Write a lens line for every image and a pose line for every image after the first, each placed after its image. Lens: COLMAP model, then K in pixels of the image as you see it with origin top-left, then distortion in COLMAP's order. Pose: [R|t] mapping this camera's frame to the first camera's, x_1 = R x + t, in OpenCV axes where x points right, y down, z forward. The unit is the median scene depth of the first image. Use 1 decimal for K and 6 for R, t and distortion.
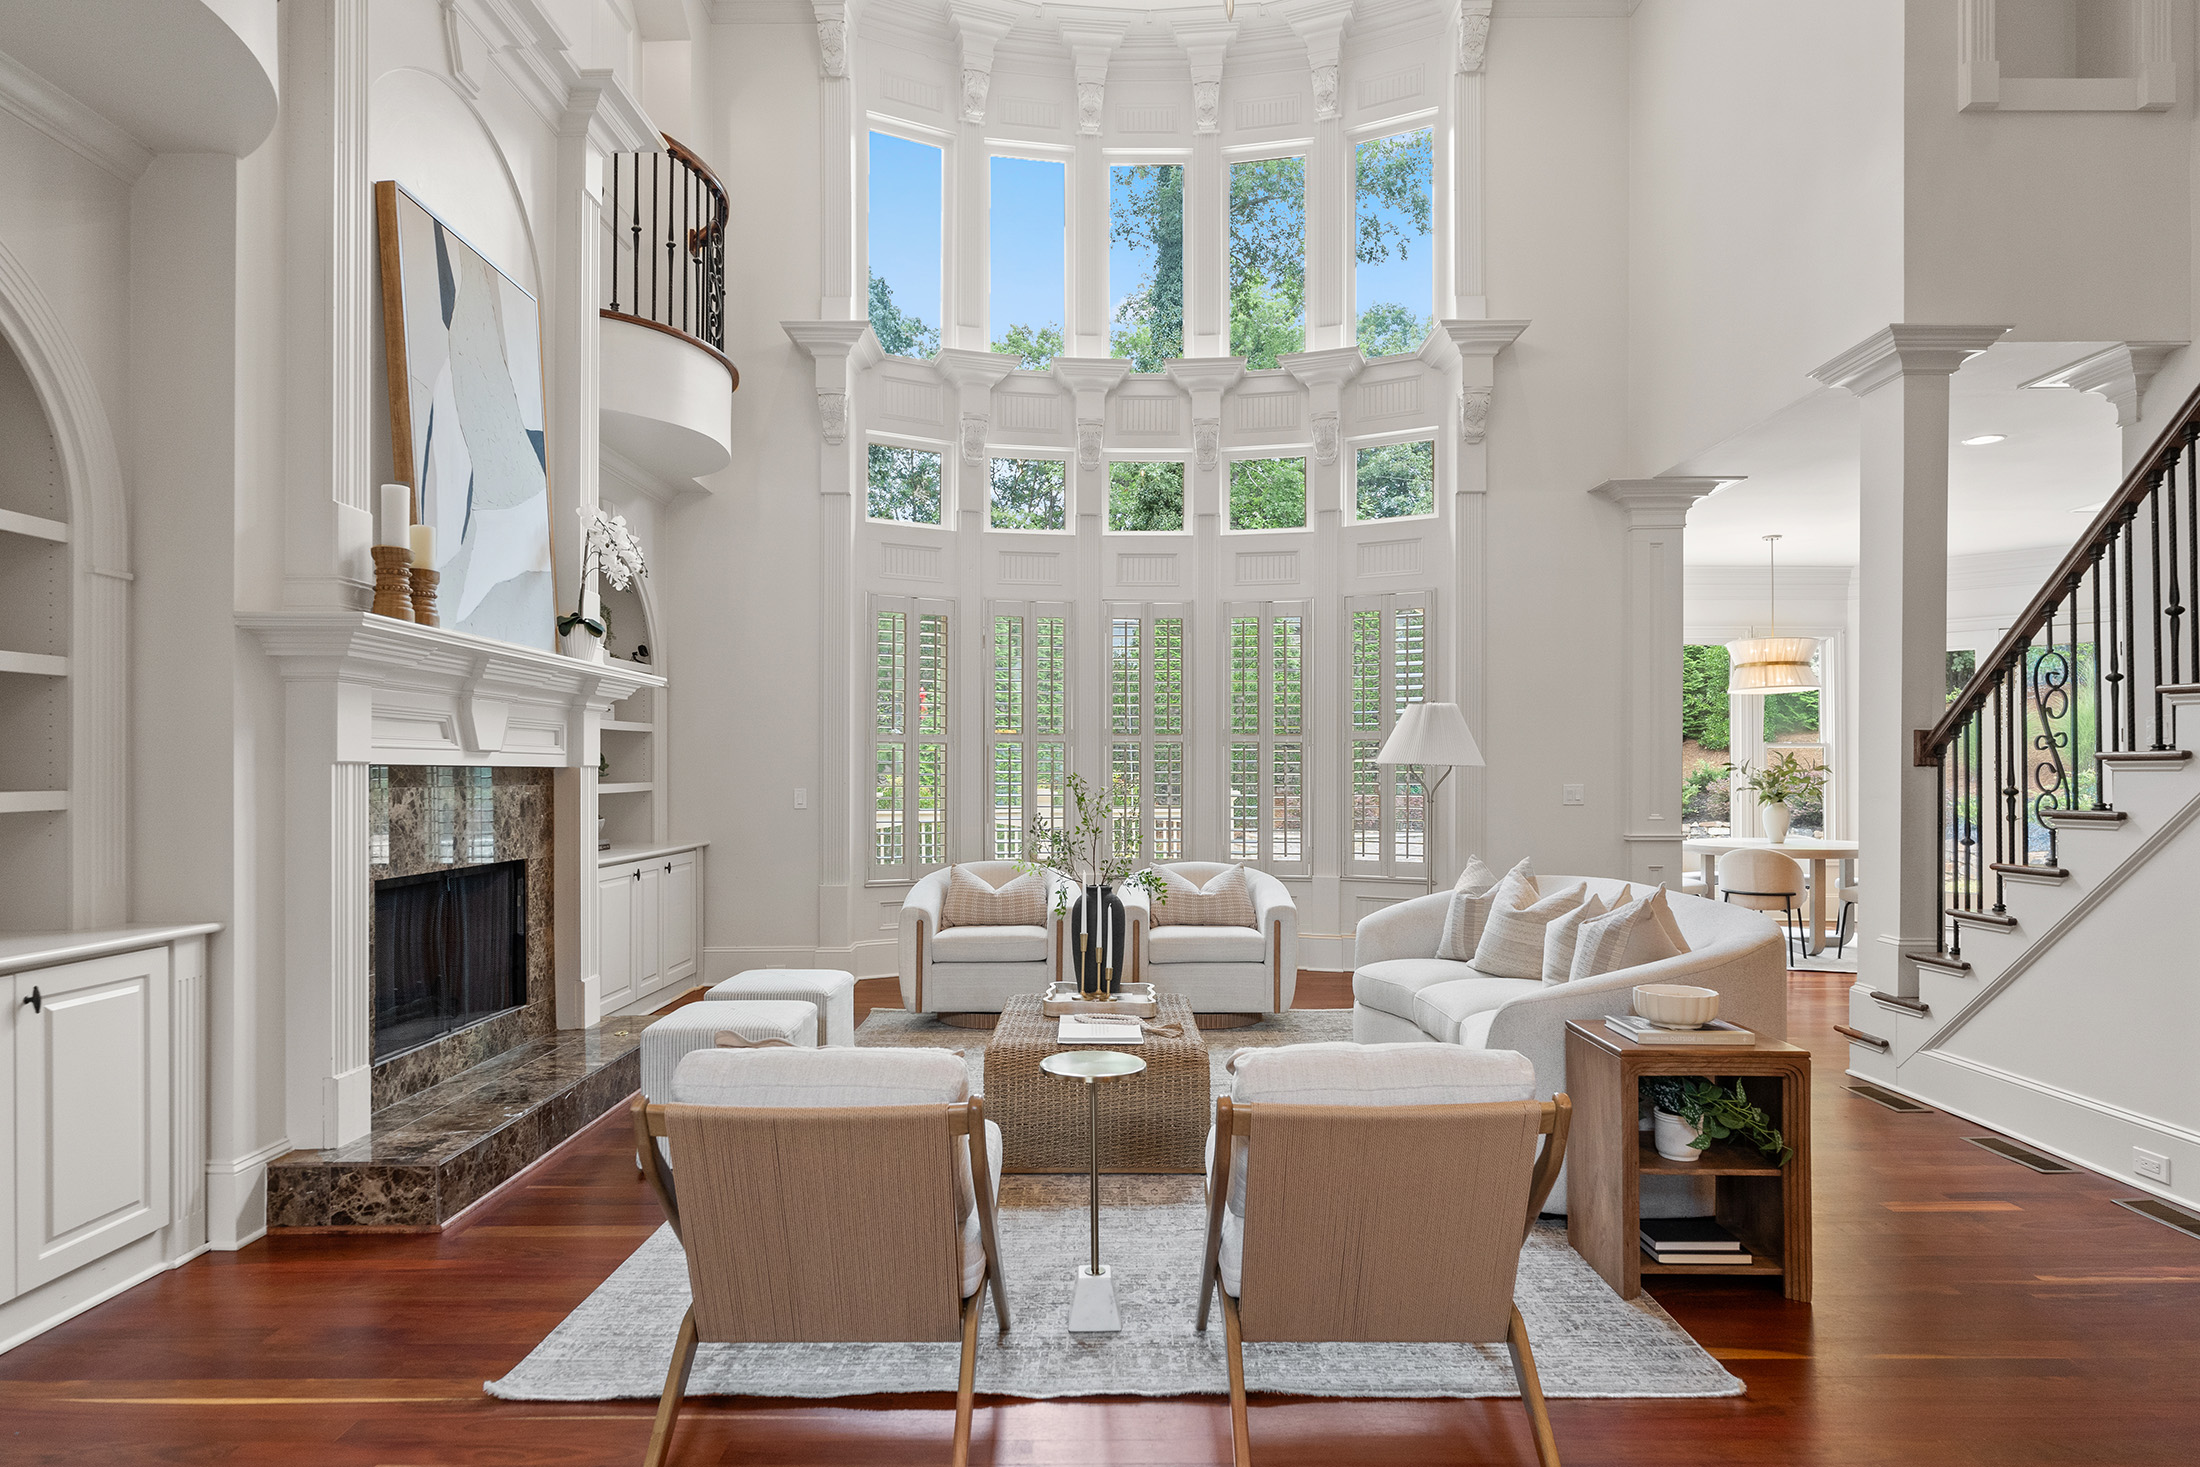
lens RADIAL K [[1223.0, 0, 1089.5], [0, 1223.0, 766.9], [0, 0, 1]] dist [-0.001827, 0.001570]
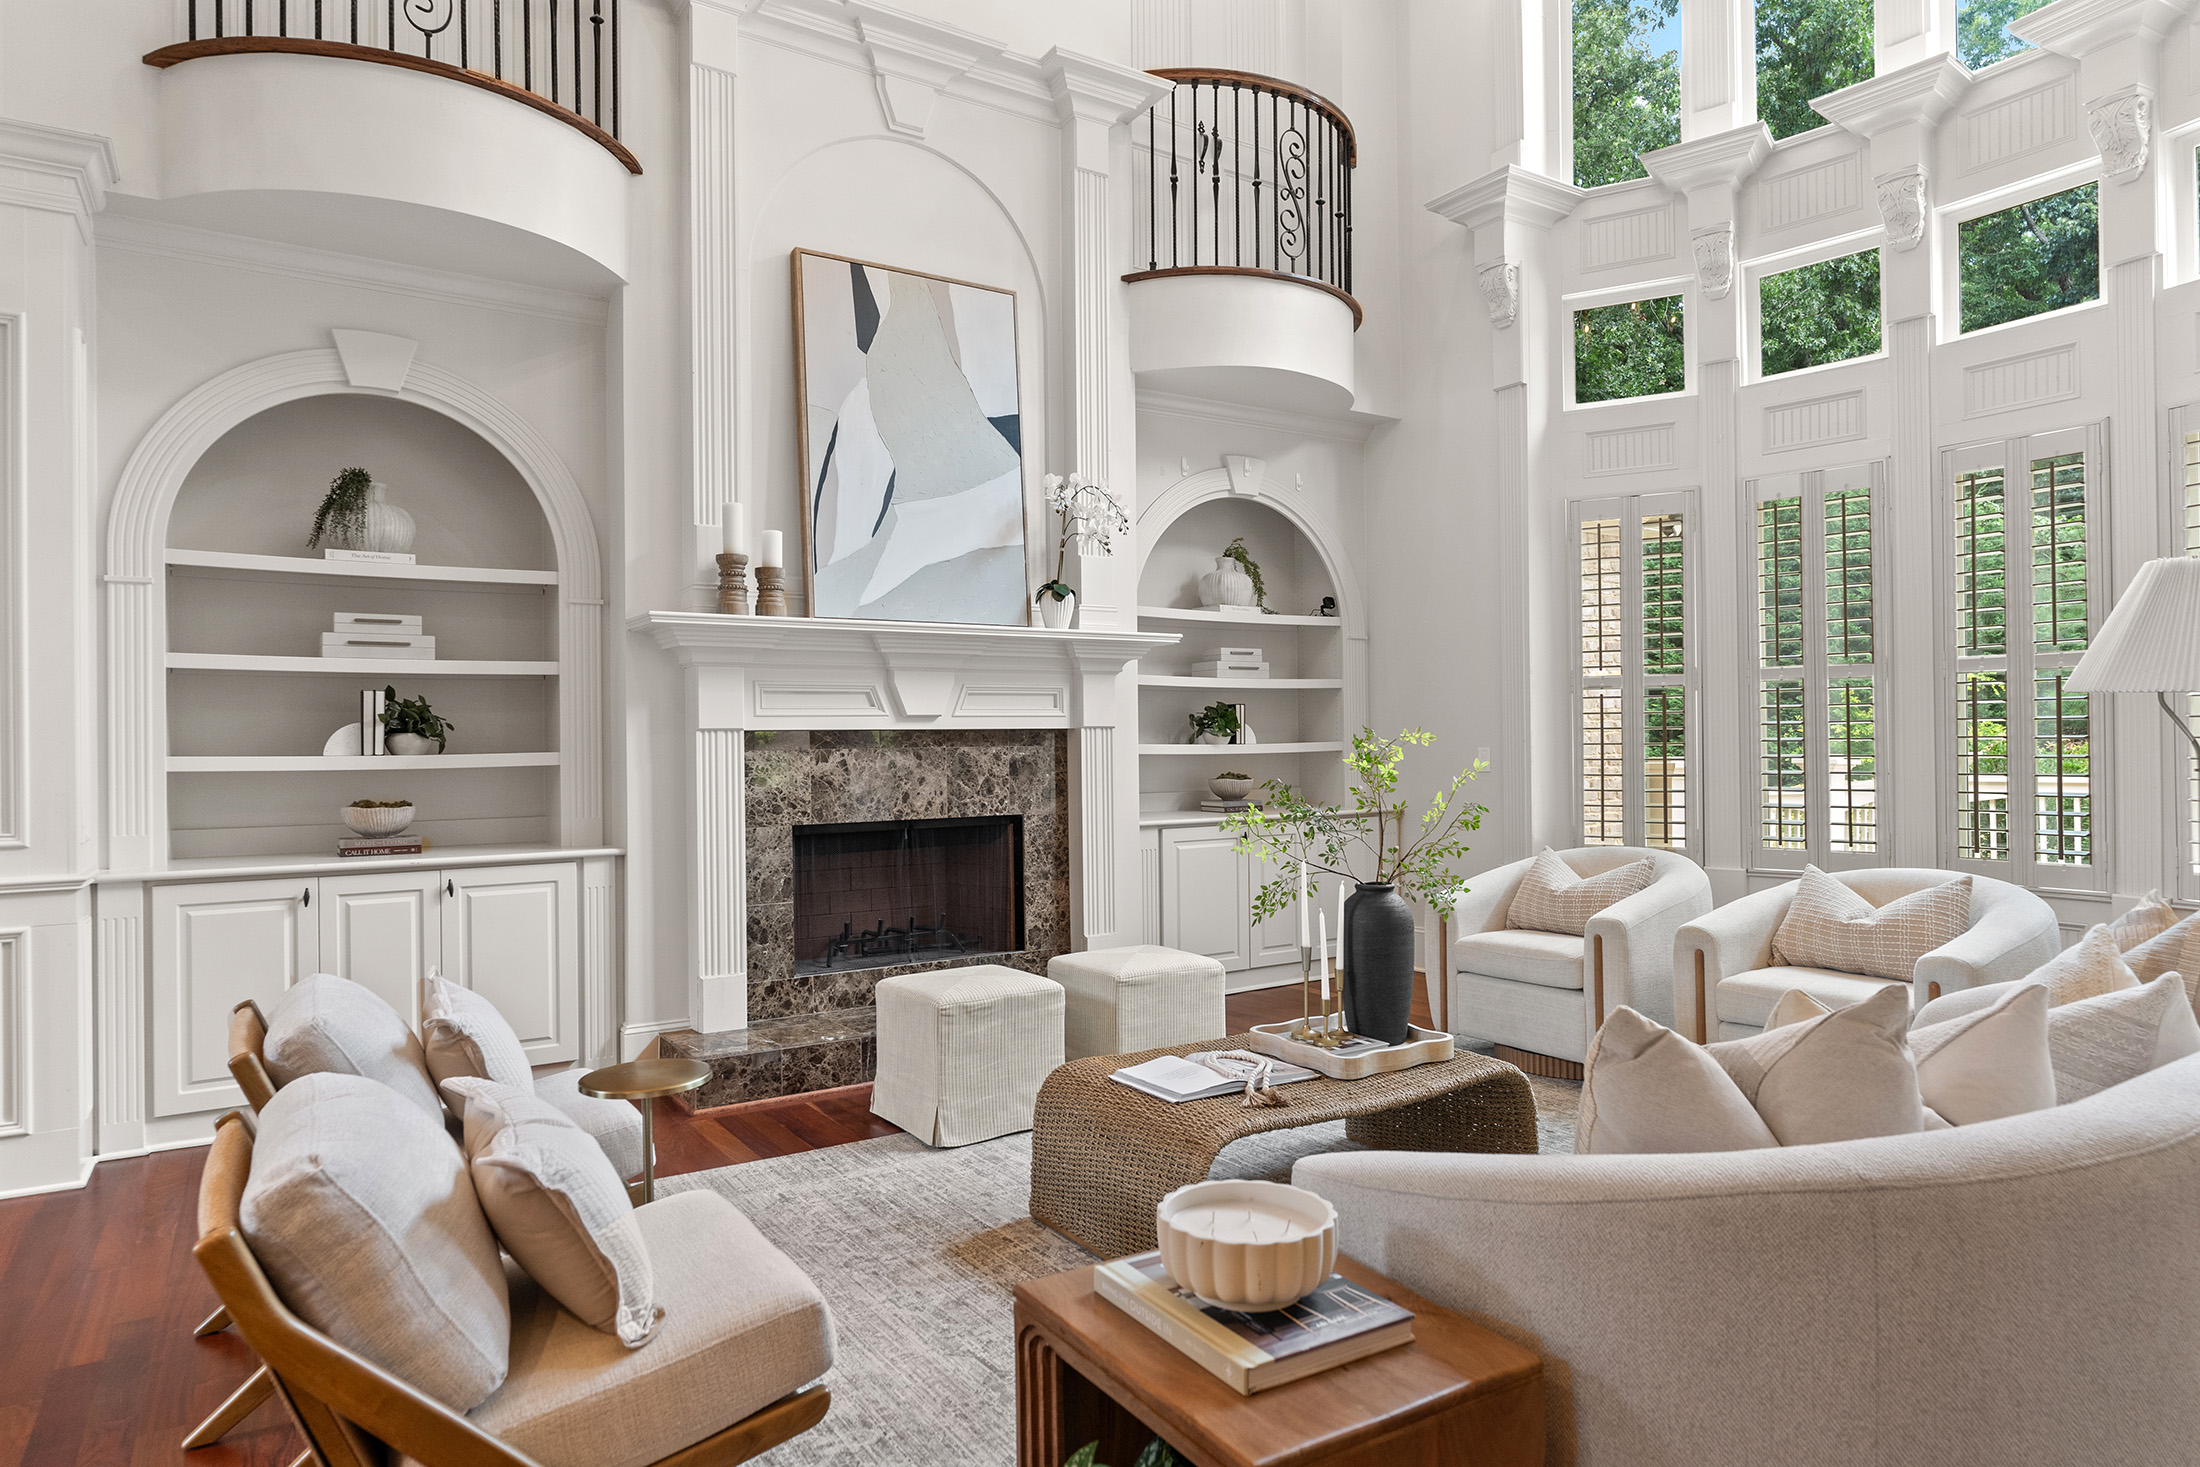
lens RADIAL K [[1276.3, 0, 1097.8], [0, 1276.3, 727.5], [0, 0, 1]] dist [-0.006814, 0.006419]
pose [[0.552388, -0.017344, -0.833406, 0.519175], [0.018764, 0.999789, -0.008370, 0.009593], [0.833376, -0.011014, 0.552597, 0.444074]]
